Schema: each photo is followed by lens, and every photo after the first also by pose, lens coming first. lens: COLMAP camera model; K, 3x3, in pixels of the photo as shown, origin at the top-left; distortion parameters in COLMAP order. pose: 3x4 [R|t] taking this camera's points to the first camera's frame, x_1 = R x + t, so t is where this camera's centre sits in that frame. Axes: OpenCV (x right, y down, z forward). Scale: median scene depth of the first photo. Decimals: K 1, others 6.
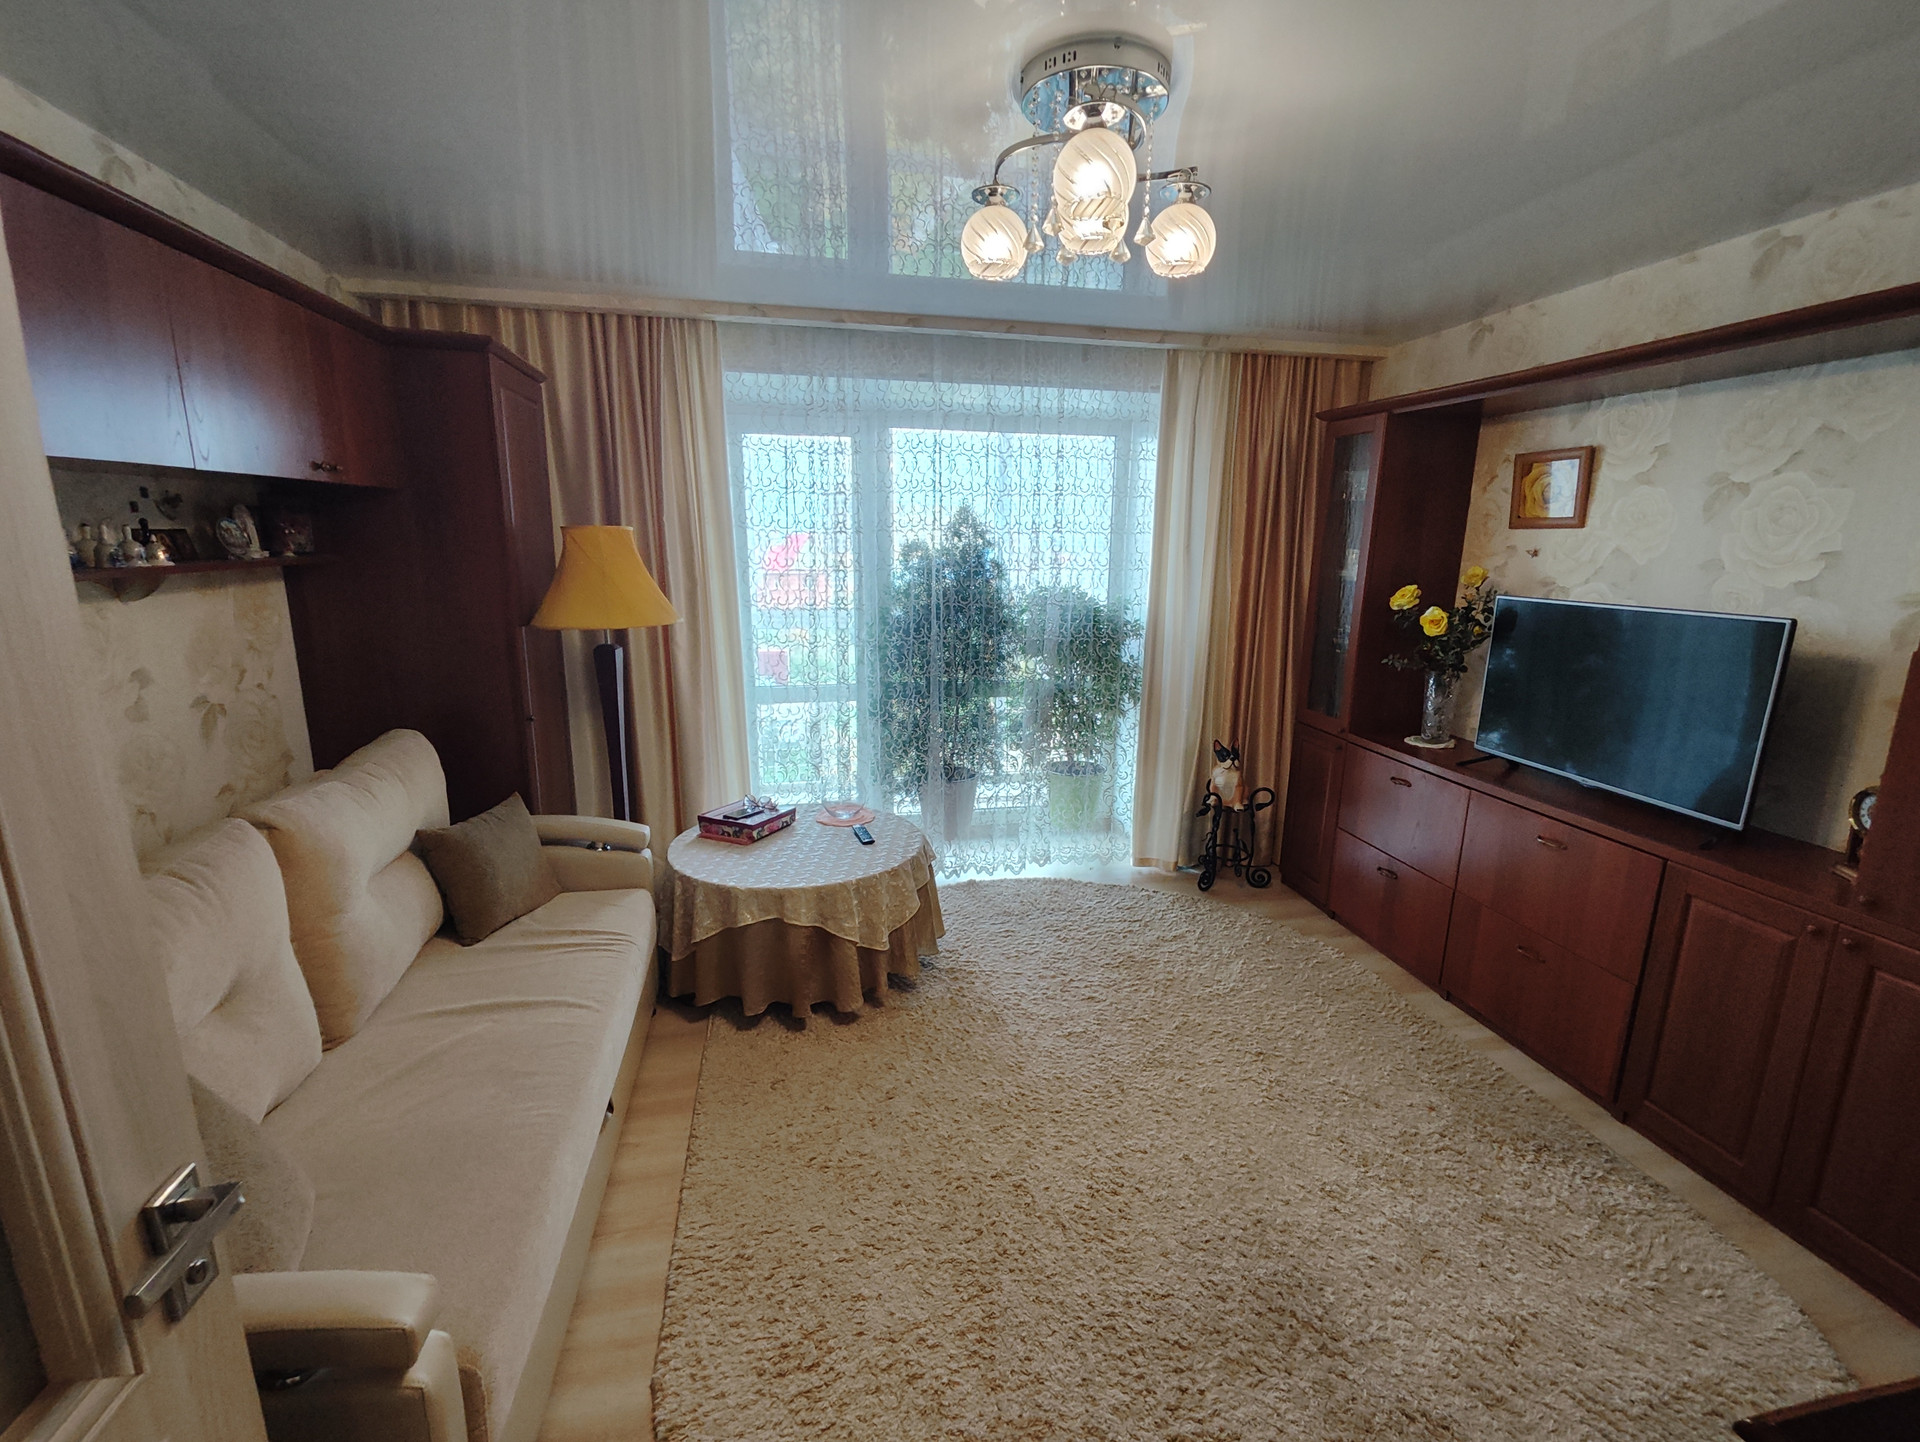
lens RADIAL K [[876.0, 0, 970.5], [0, 876.0, 752.1], [0, 0, 1]] dist [-0.000567, 0.003729]
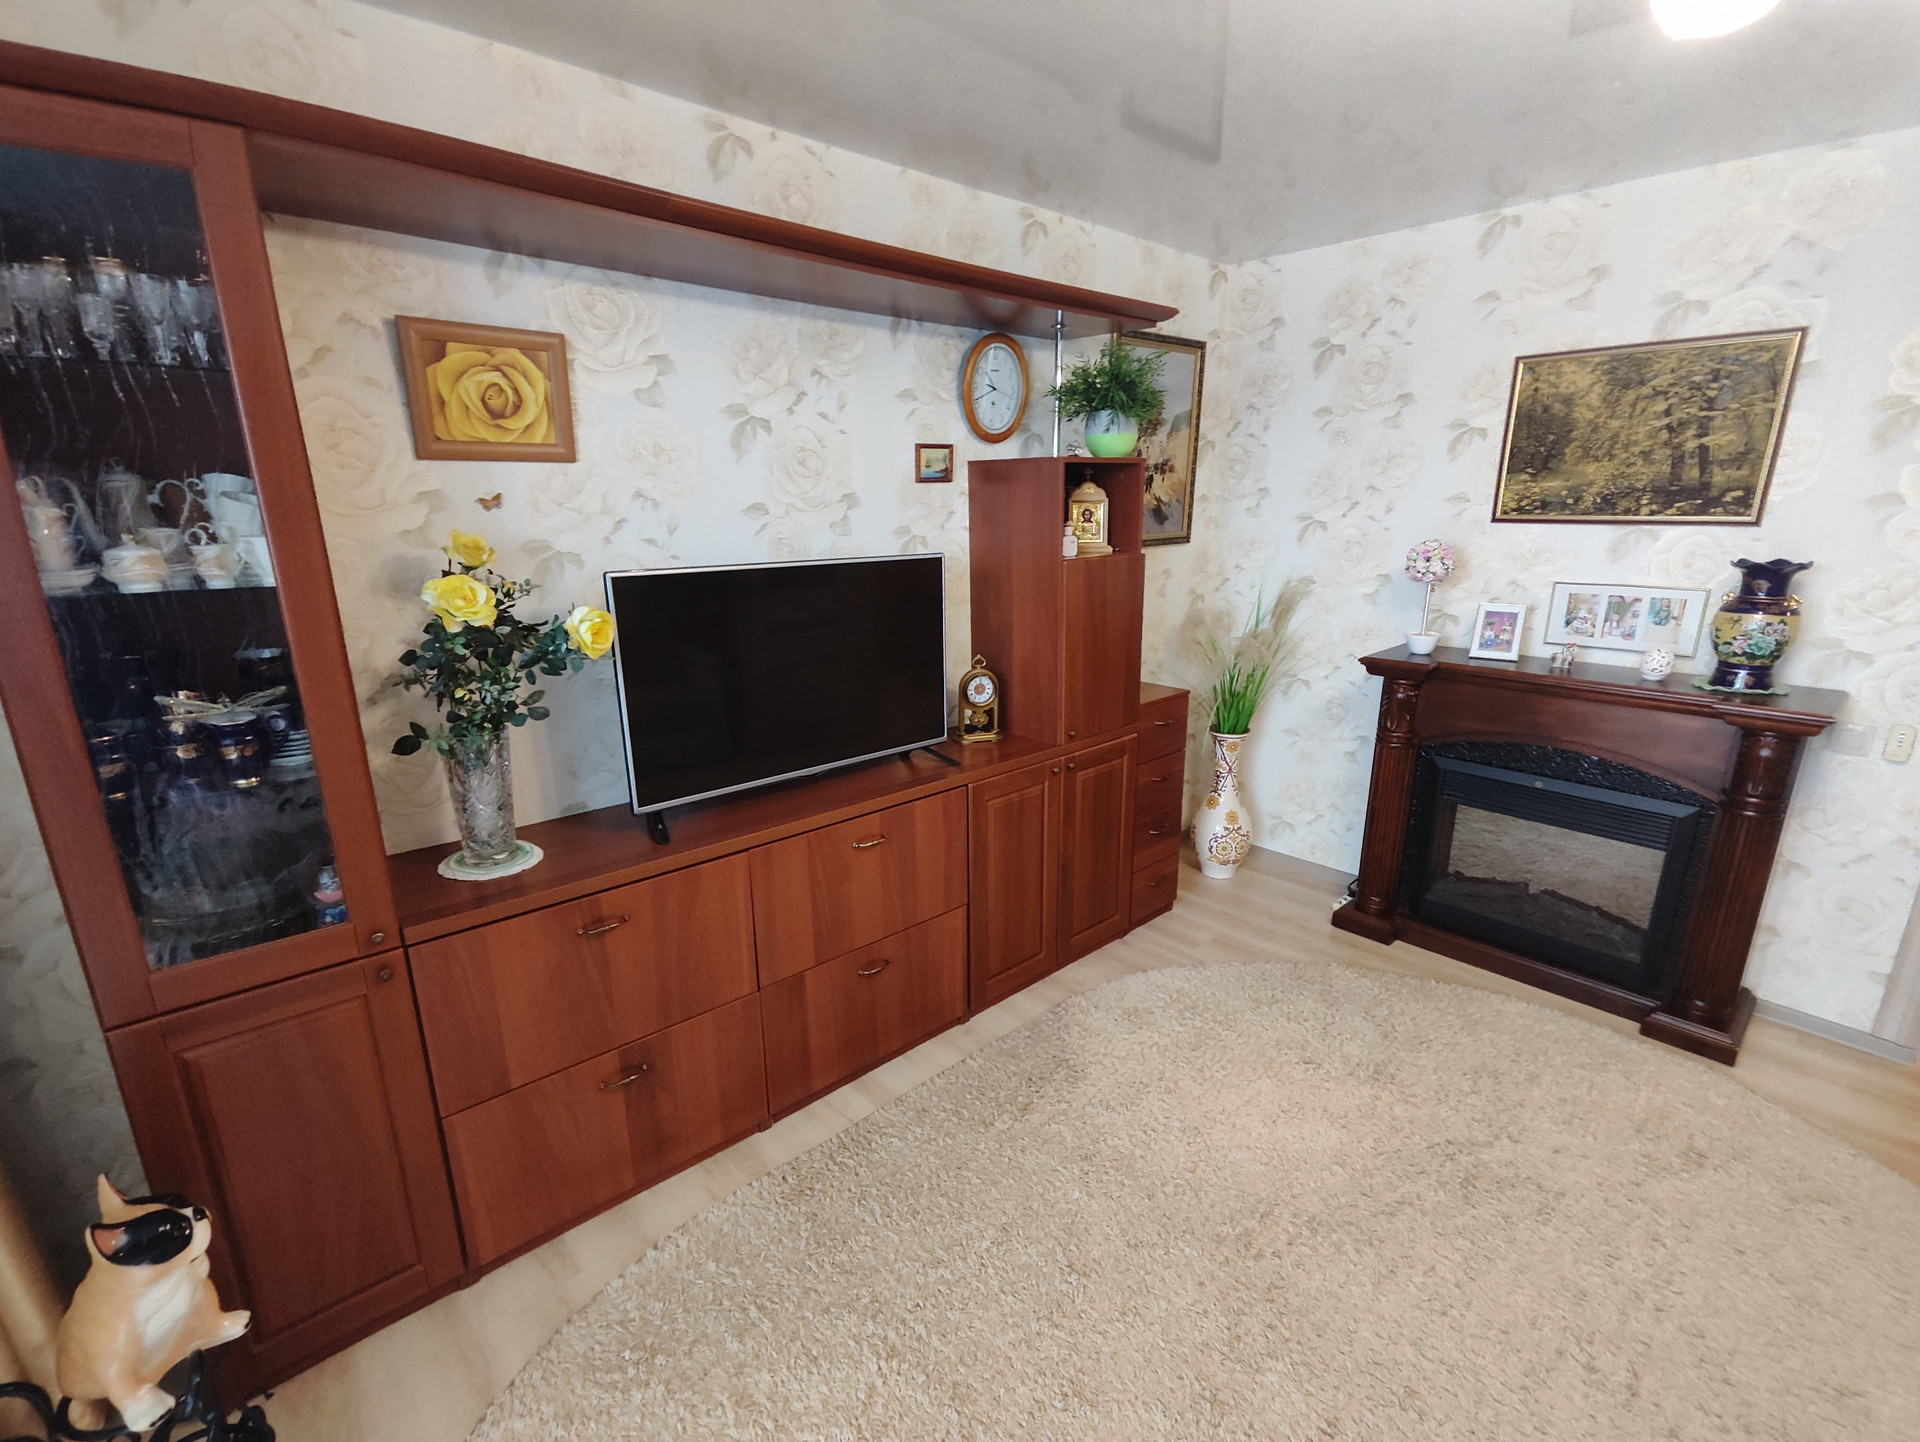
lens RADIAL K [[876.0, 0, 970.5], [0, 876.0, 752.1], [0, 0, 1]] dist [-0.000567, 0.003729]
pose [[-0.504640, -0.253153, 0.825380, -0.062097], [0.205366, 0.893399, 0.399577, -0.254988], [-0.838548, 0.371148, -0.398856, 1.062329]]
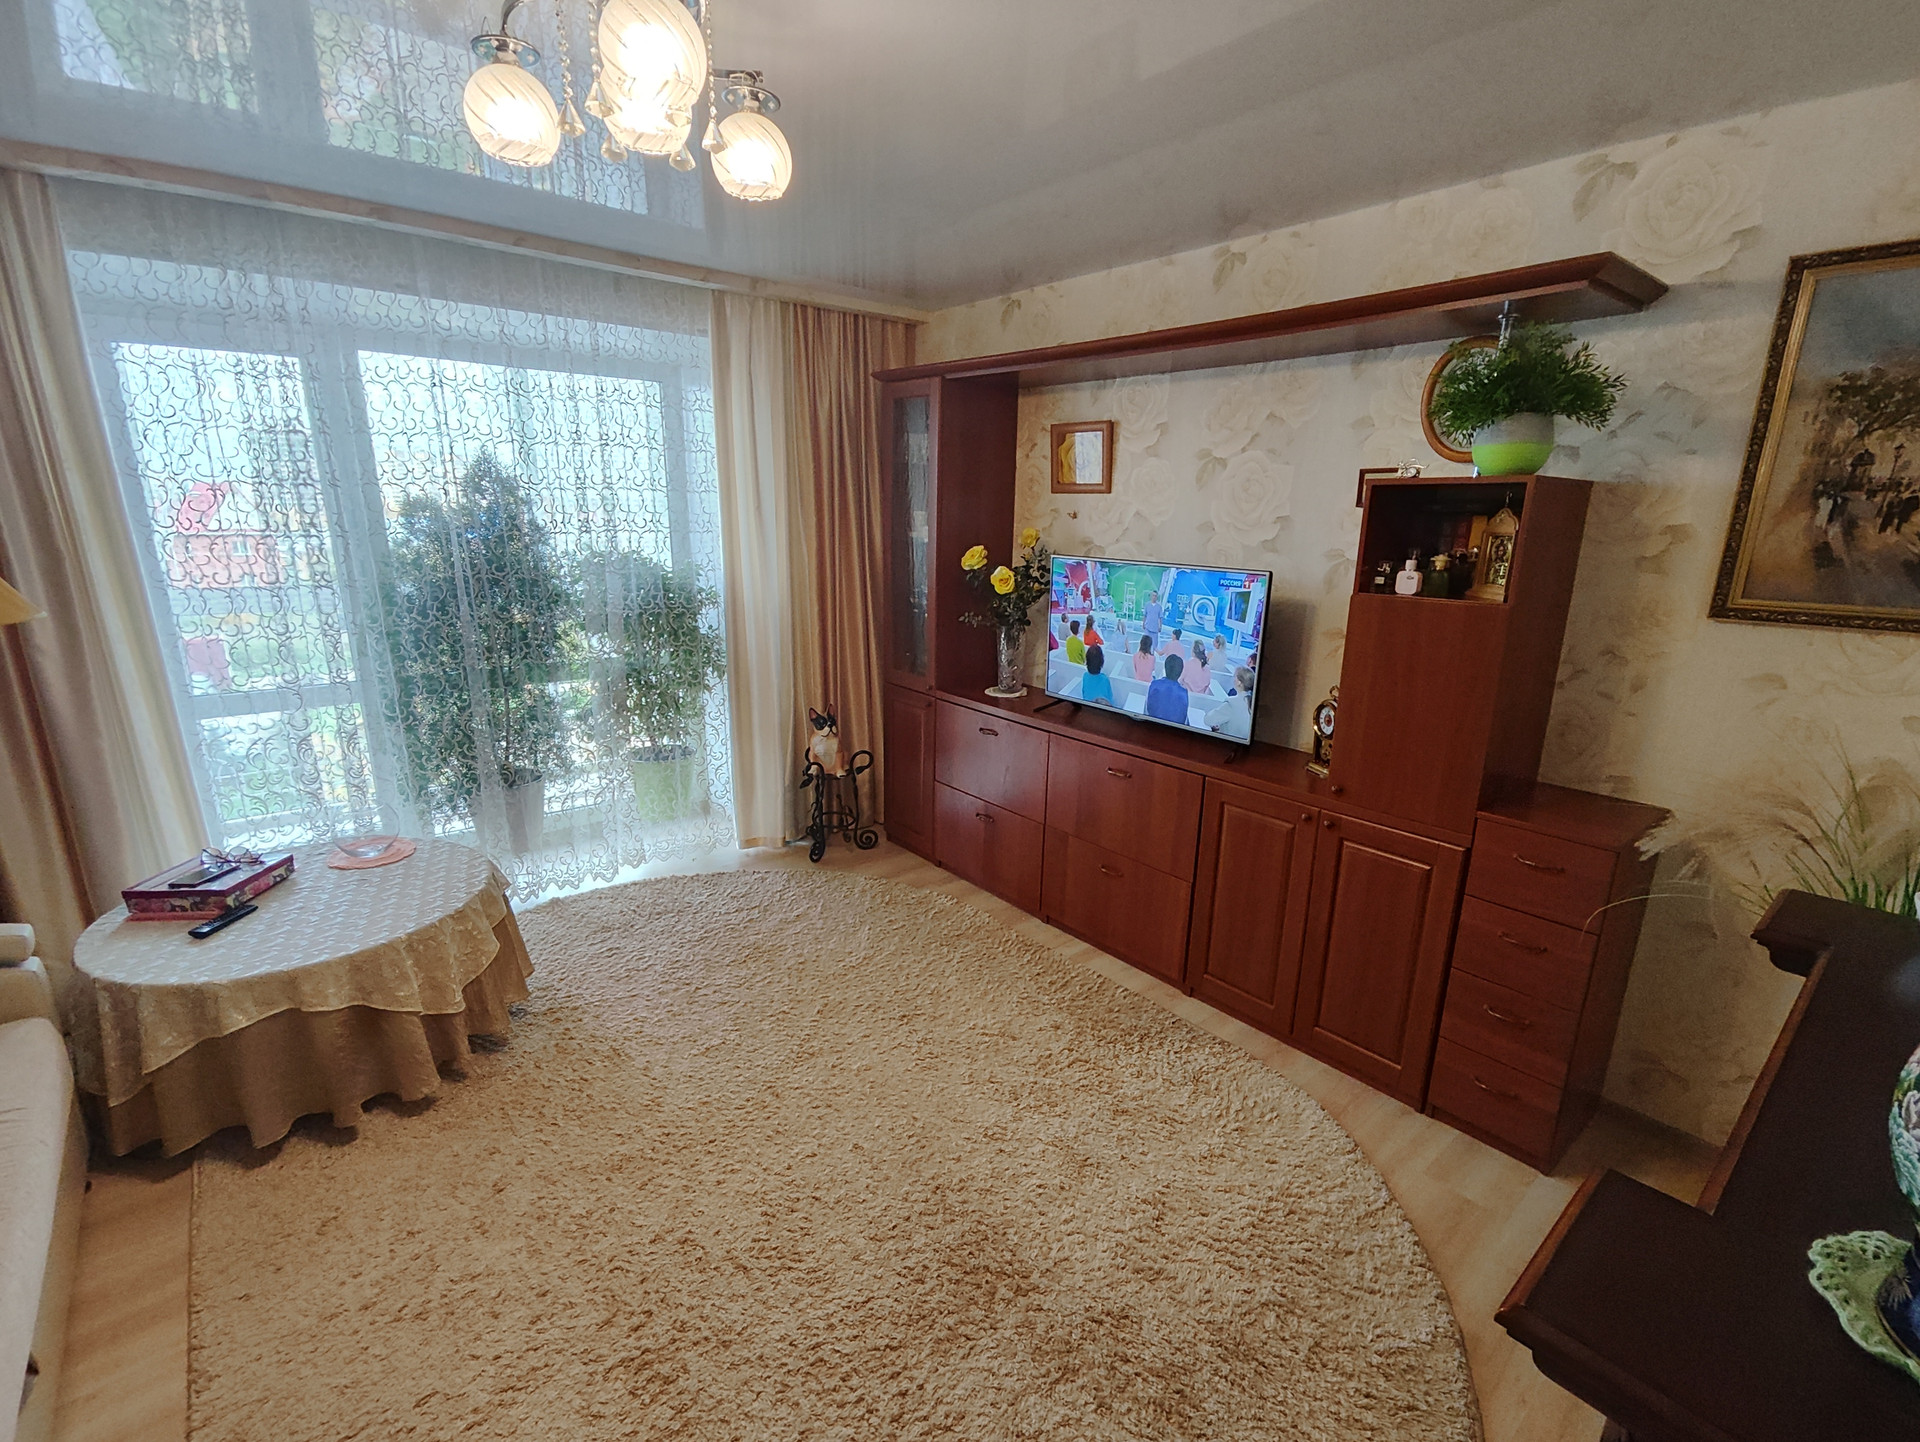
lens RADIAL K [[881.6, 0, 970.4], [0, 881.6, 755.6], [0, 0, 1]] dist [0.002437, 0.001446]
pose [[0.878688, -0.124088, 0.460988, -0.029776], [0.102493, 0.992146, 0.071702, -0.017901], [-0.466264, -0.015755, 0.884505, 0.063556]]
